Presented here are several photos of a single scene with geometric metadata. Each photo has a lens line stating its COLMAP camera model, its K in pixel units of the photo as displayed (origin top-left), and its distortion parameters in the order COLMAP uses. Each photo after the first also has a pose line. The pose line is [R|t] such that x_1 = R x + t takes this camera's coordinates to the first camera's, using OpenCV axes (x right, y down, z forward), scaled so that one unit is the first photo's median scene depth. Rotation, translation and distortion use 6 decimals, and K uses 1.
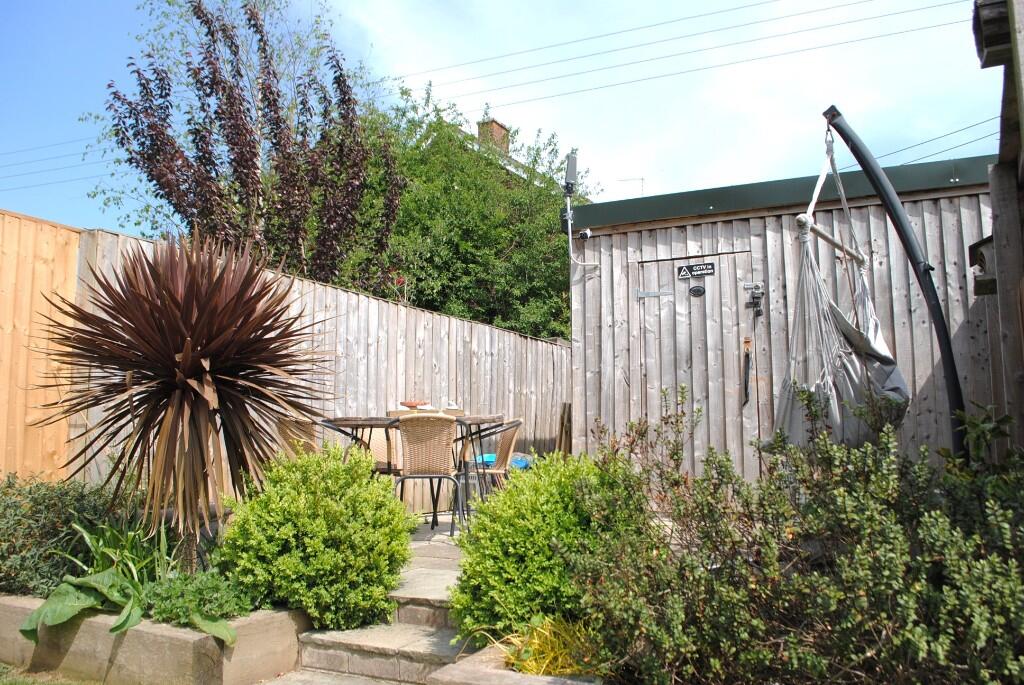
lens RADIAL K [[809.7, 0, 516.7], [0, 809.7, 345.4], [0, 0, 1]] dist [-0.076965, 0.003482]
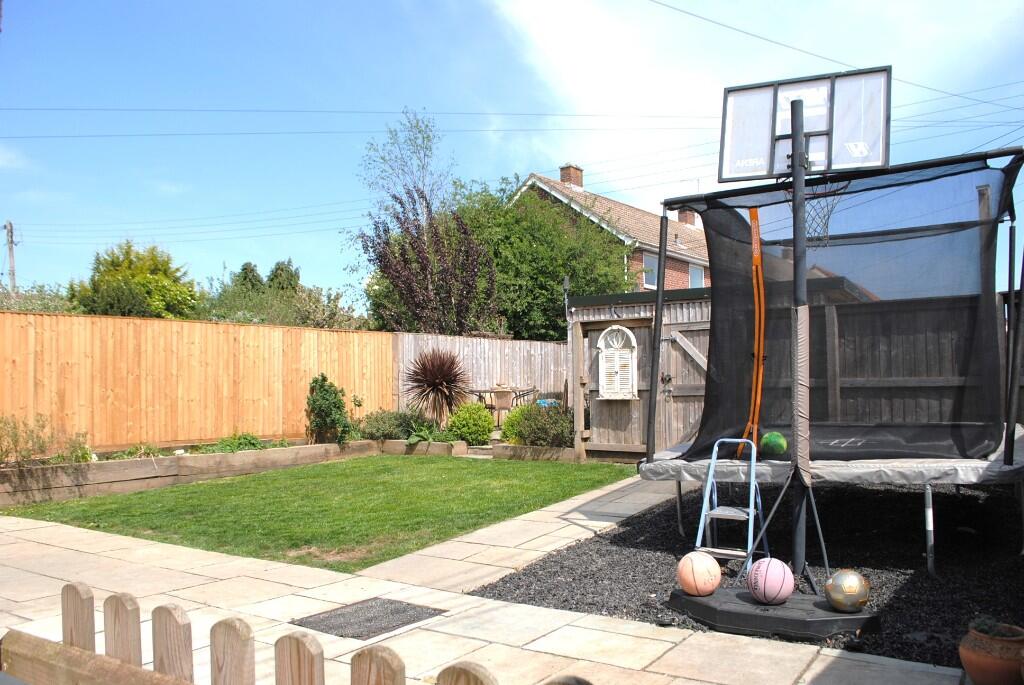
lens RADIAL K [[809.7, 0, 516.7], [0, 809.7, 345.4], [0, 0, 1]] dist [-0.076965, 0.003482]
pose [[0.987690, -0.013204, -0.155868, 0.321557], [0.025578, 0.996652, 0.077653, -0.242914], [0.154321, -0.080684, 0.984721, -1.527347]]
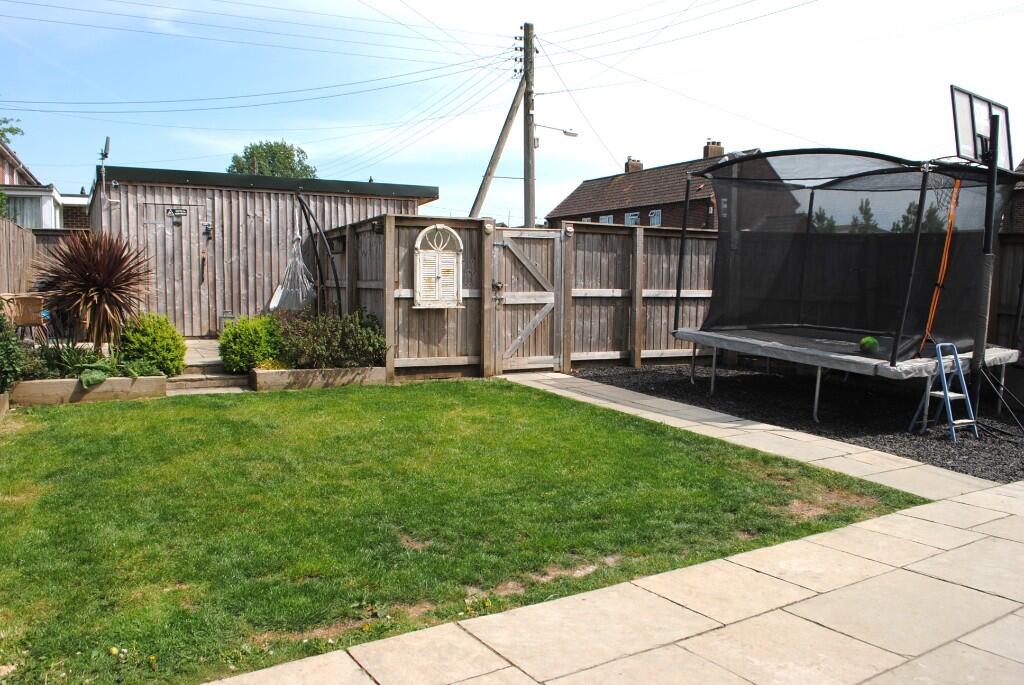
lens RADIAL K [[809.7, 0, 516.7], [0, 809.7, 345.4], [0, 0, 1]] dist [-0.076965, 0.003482]
pose [[0.574137, -0.055276, 0.816891, -0.910132], [-0.118061, 0.981702, 0.149405, -0.166342], [-0.810203, -0.182222, 0.557106, -0.794627]]
